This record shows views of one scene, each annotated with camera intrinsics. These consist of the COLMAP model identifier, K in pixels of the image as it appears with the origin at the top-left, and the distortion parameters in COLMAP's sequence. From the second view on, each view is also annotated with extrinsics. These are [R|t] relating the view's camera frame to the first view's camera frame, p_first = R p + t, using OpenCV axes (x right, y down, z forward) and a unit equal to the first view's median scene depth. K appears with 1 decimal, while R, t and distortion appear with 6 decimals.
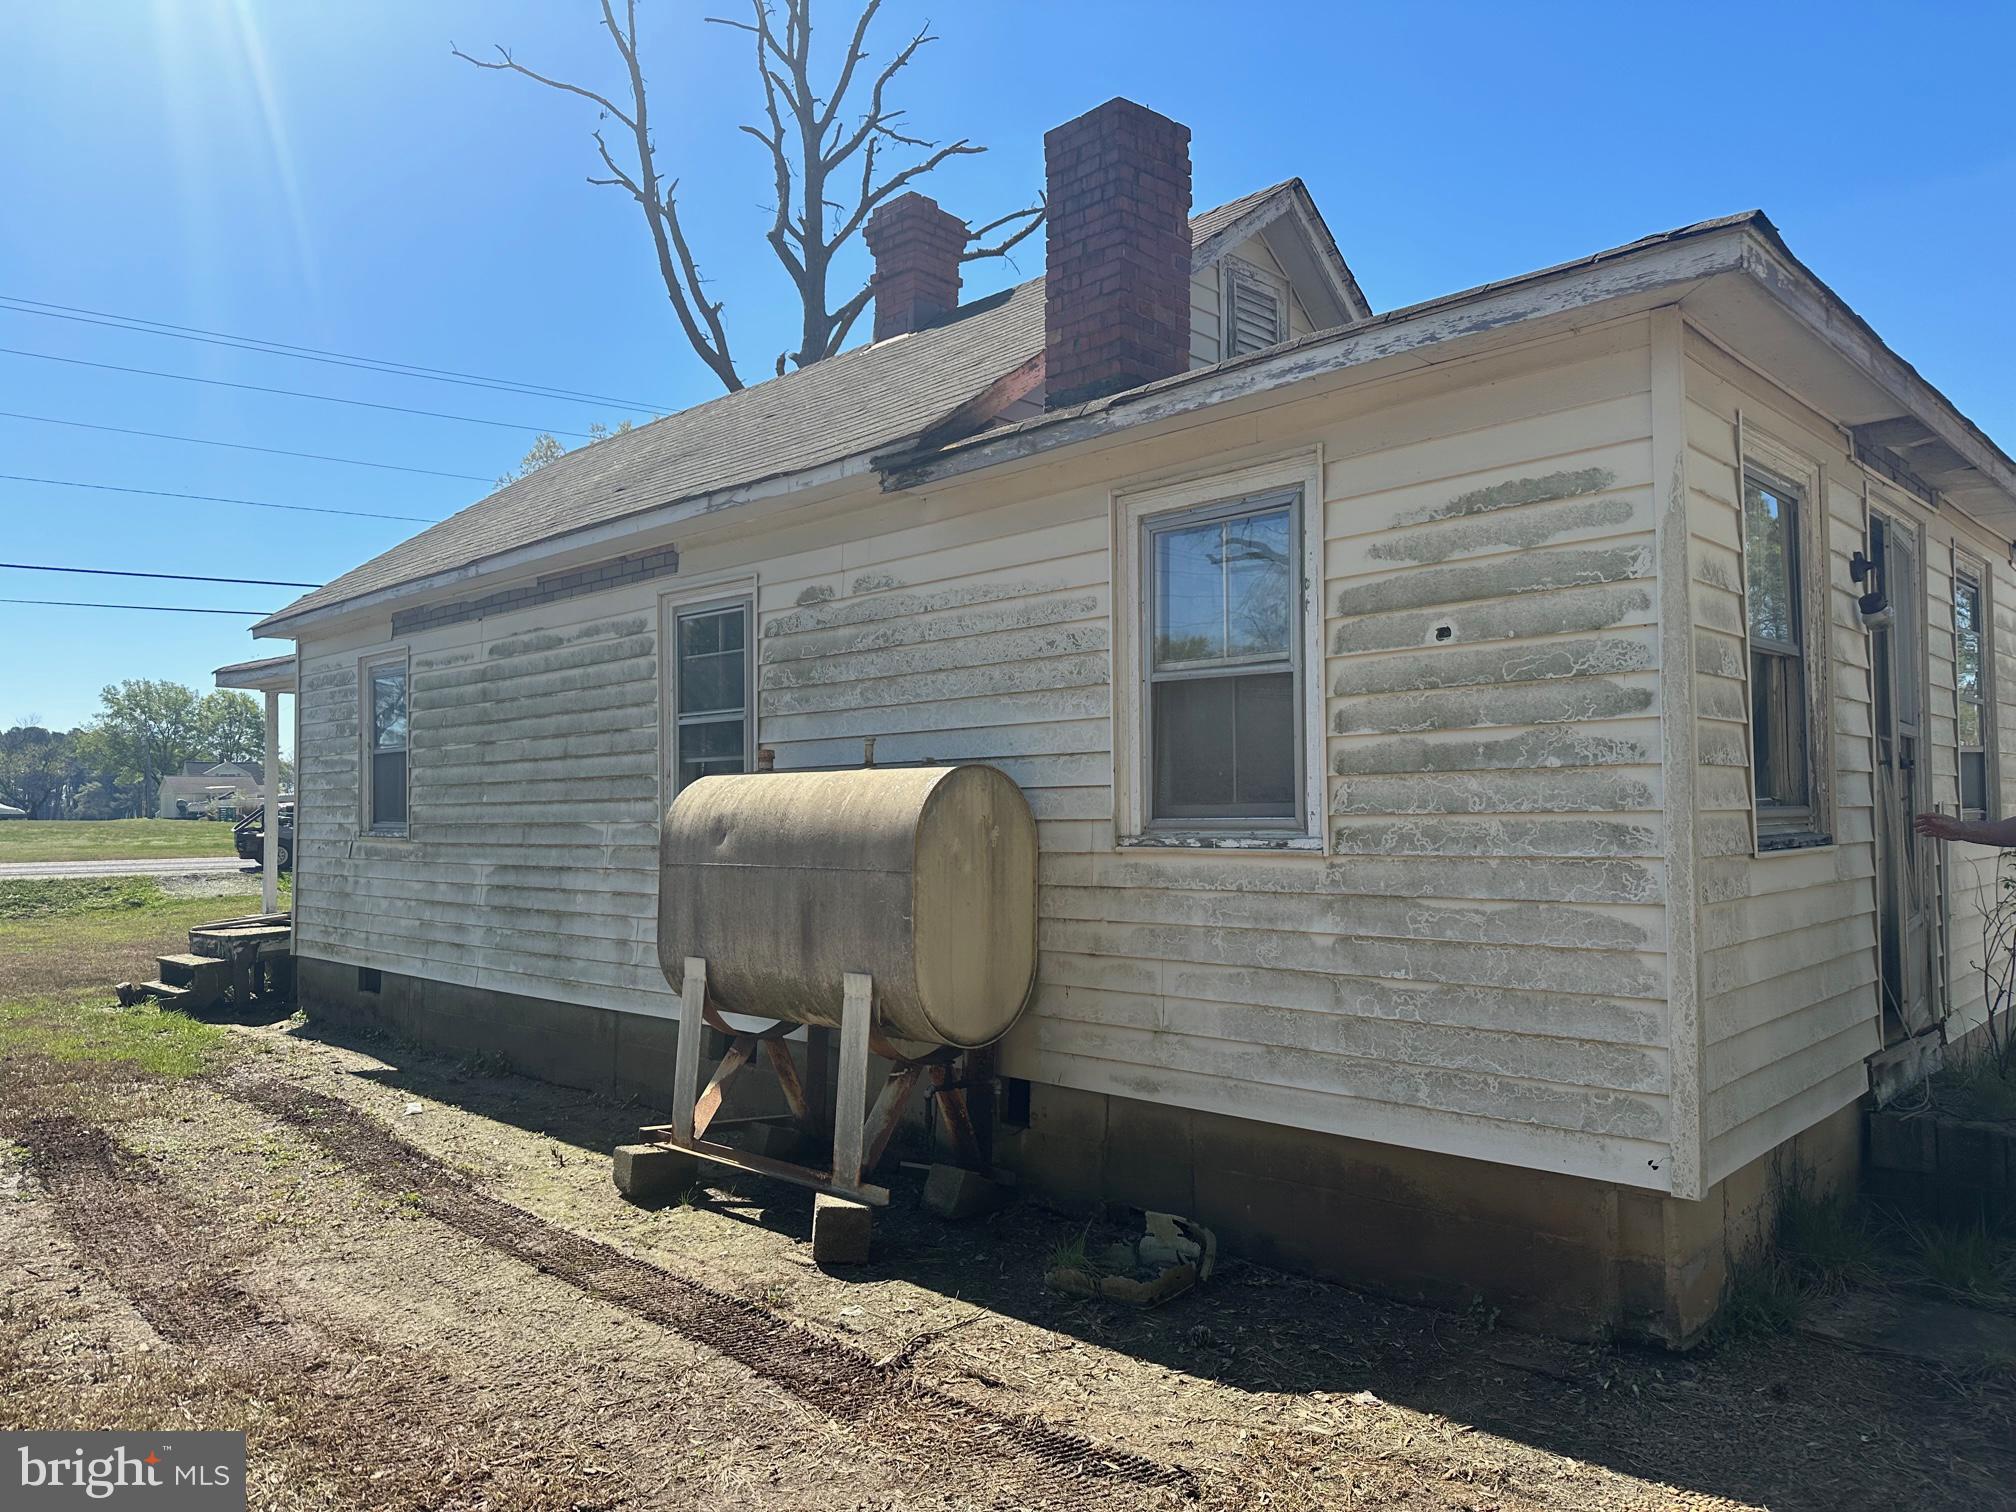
lens RADIAL K [[1443.0, 0, 1008.0], [0, 1443.0, 756.0], [0, 0, 1]] dist [0.101921, -0.126537]
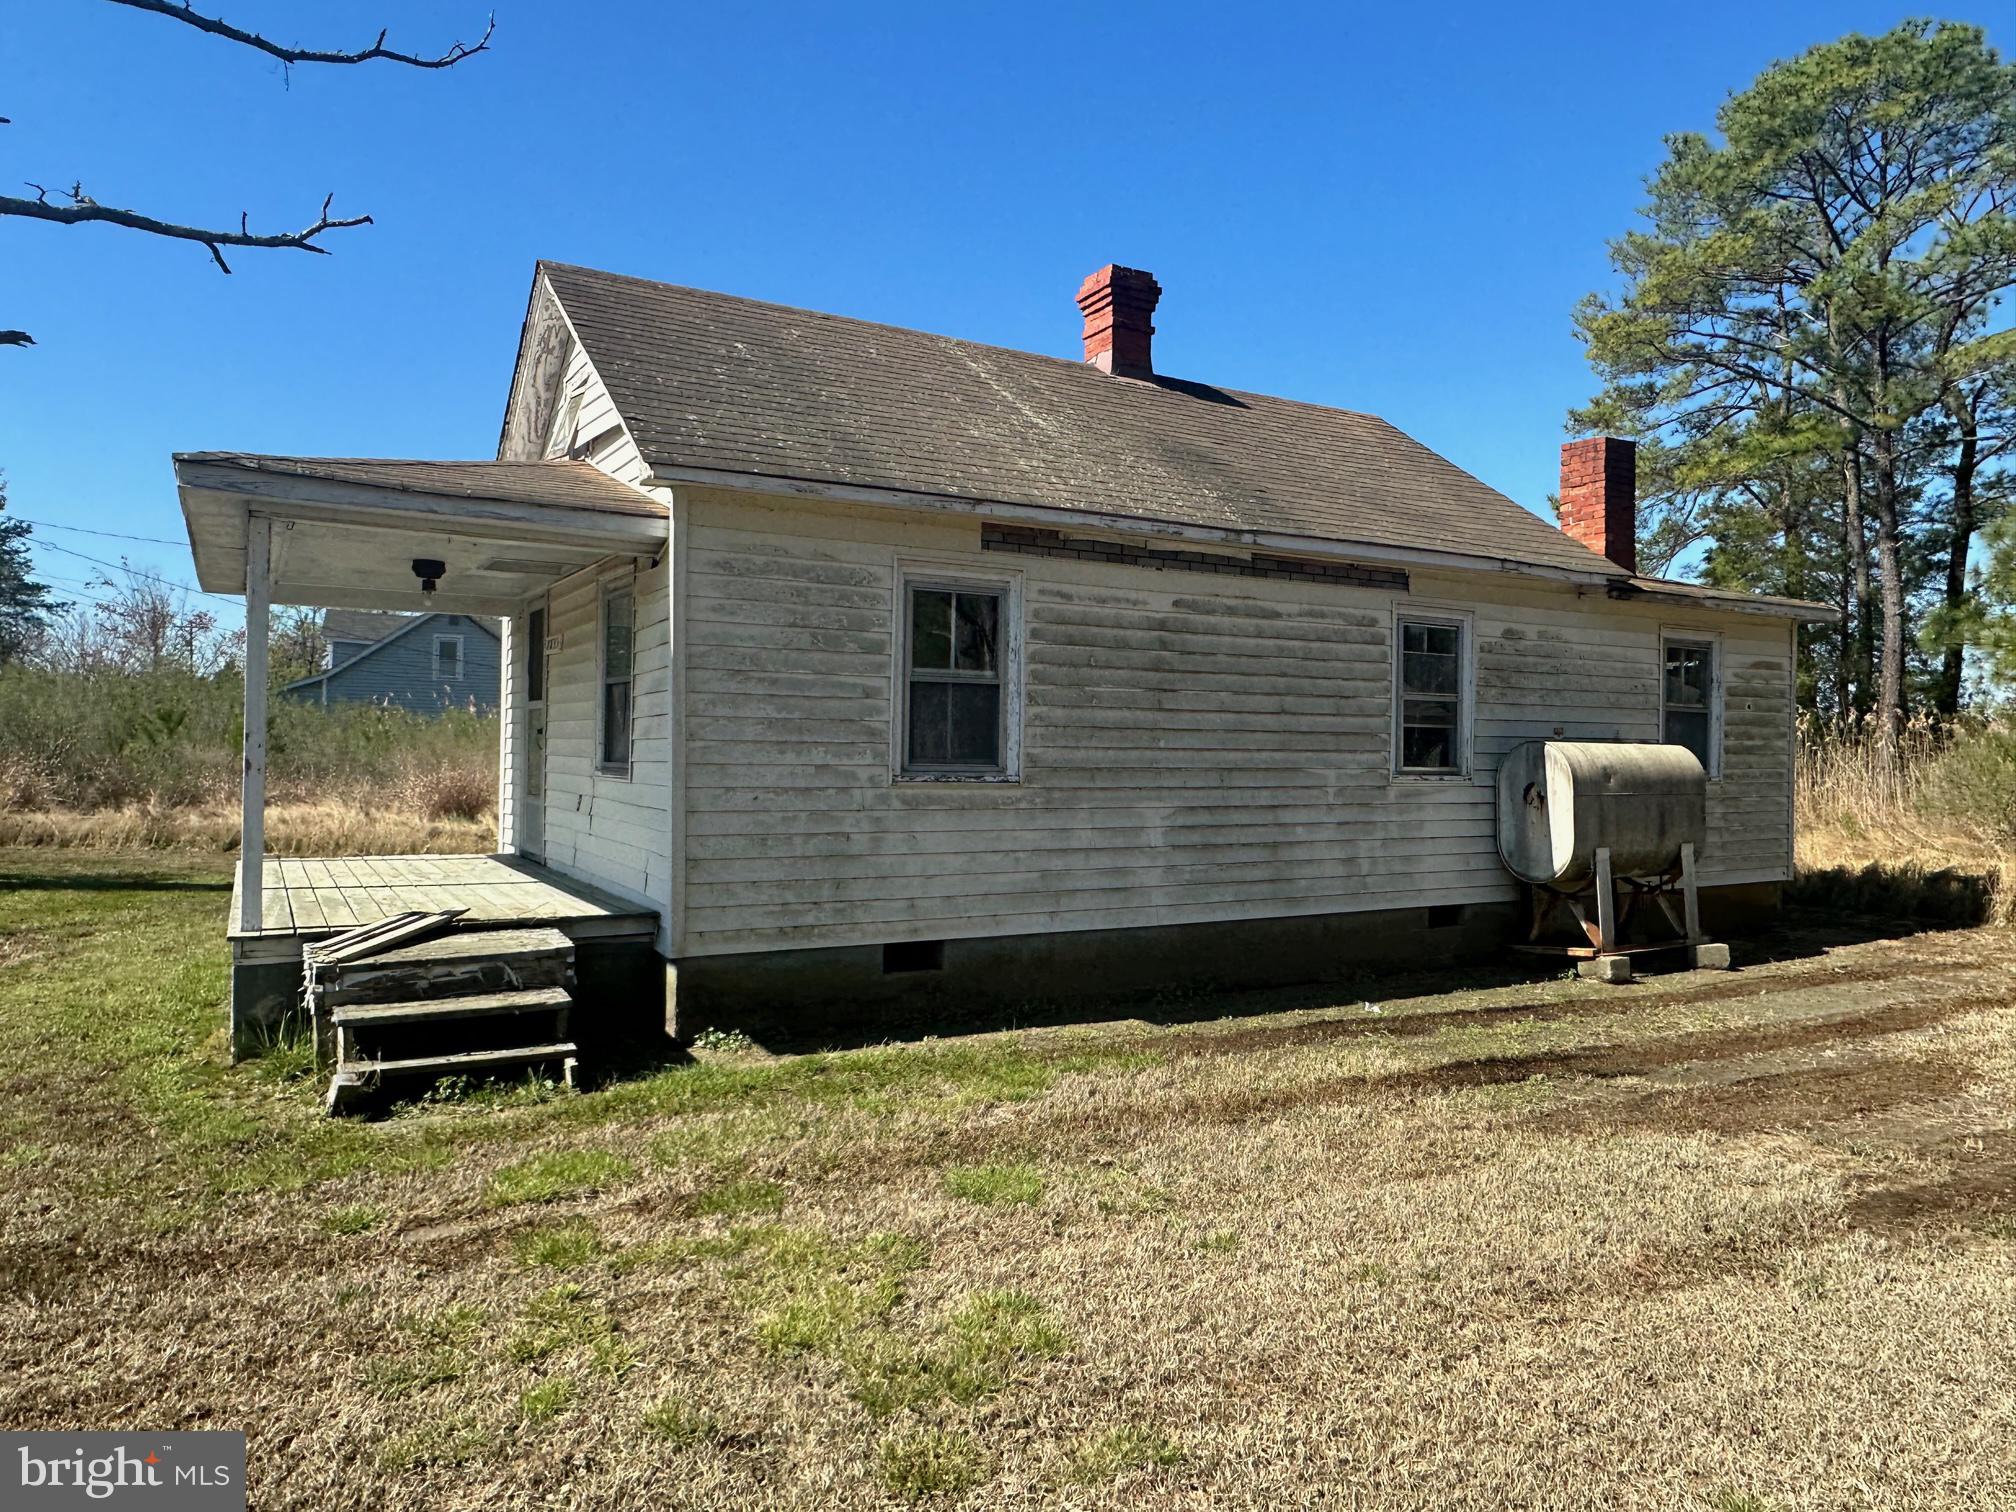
lens RADIAL K [[1321.9, 0, 1008.0], [0, 1321.9, 756.0], [0, 0, 1]] dist [-0.003682, -0.000843]
pose [[0.250776, 0.010886, 0.967984, -1.435604], [-0.050559, 0.998719, 0.001867, 0.046112], [-0.966724, -0.049408, 0.251005, 0.961435]]
